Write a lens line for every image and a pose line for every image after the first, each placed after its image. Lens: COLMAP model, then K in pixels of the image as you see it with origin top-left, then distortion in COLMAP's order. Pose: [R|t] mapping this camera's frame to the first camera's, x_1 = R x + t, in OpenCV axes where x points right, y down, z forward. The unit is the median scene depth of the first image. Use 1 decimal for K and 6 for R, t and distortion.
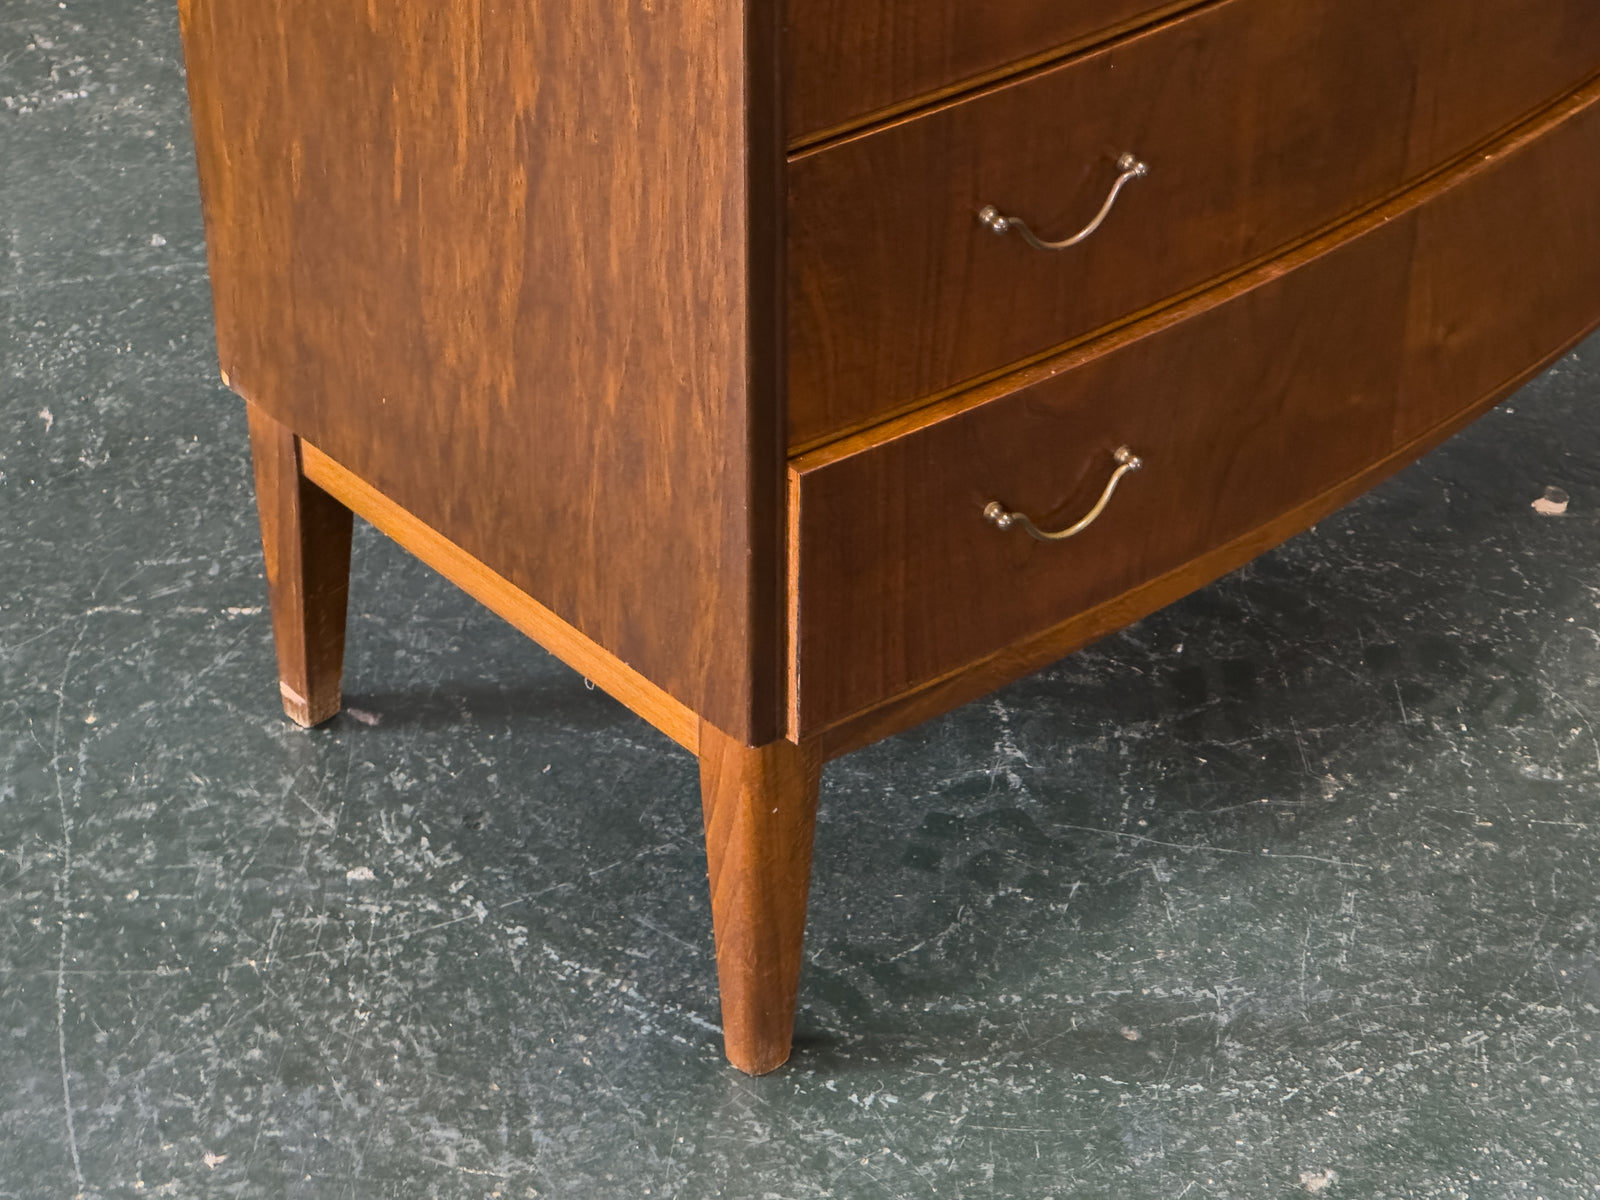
lens RADIAL K [[3960.8, 0, 795.2], [0, 3960.8, 600.3], [0, 0, 1]] dist [-0.142879, 5.879528]
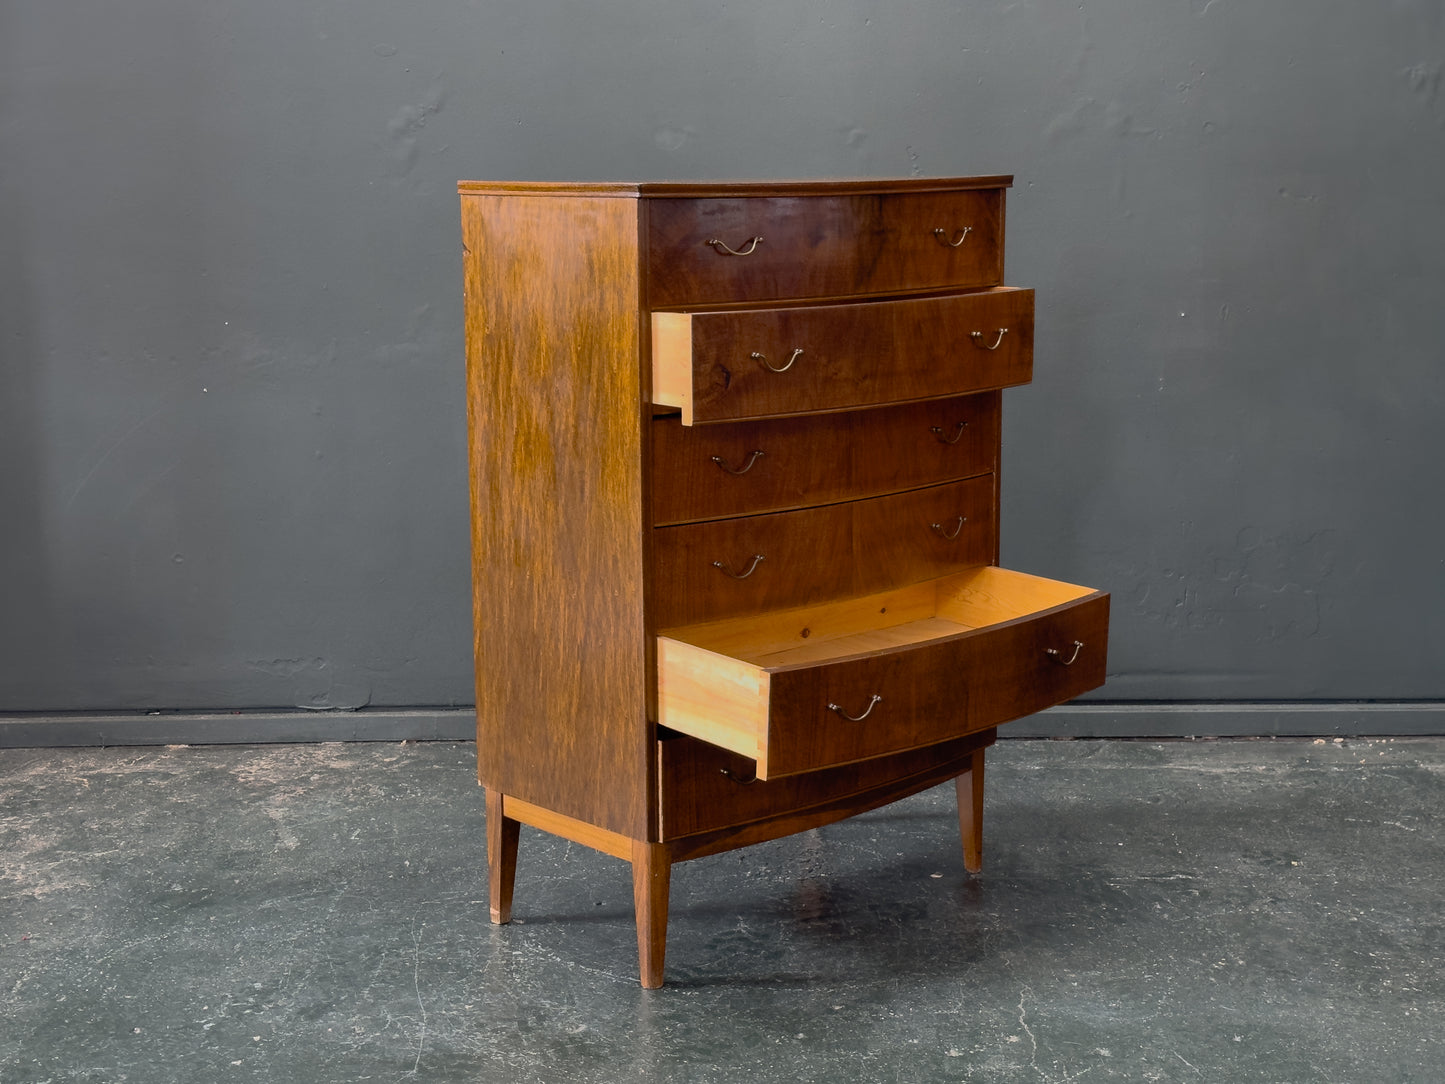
lens RADIAL K [[2169.2, 0, 723.4], [0, 2169.2, 540.0], [0, 0, 1]] dist [0.155482, -0.165157]
pose [[0.999940, -0.010849, 0.001597, 0.043689], [0.010445, 0.897927, -0.440020, 0.520544], [0.003339, 0.440010, 0.897987, -0.592882]]
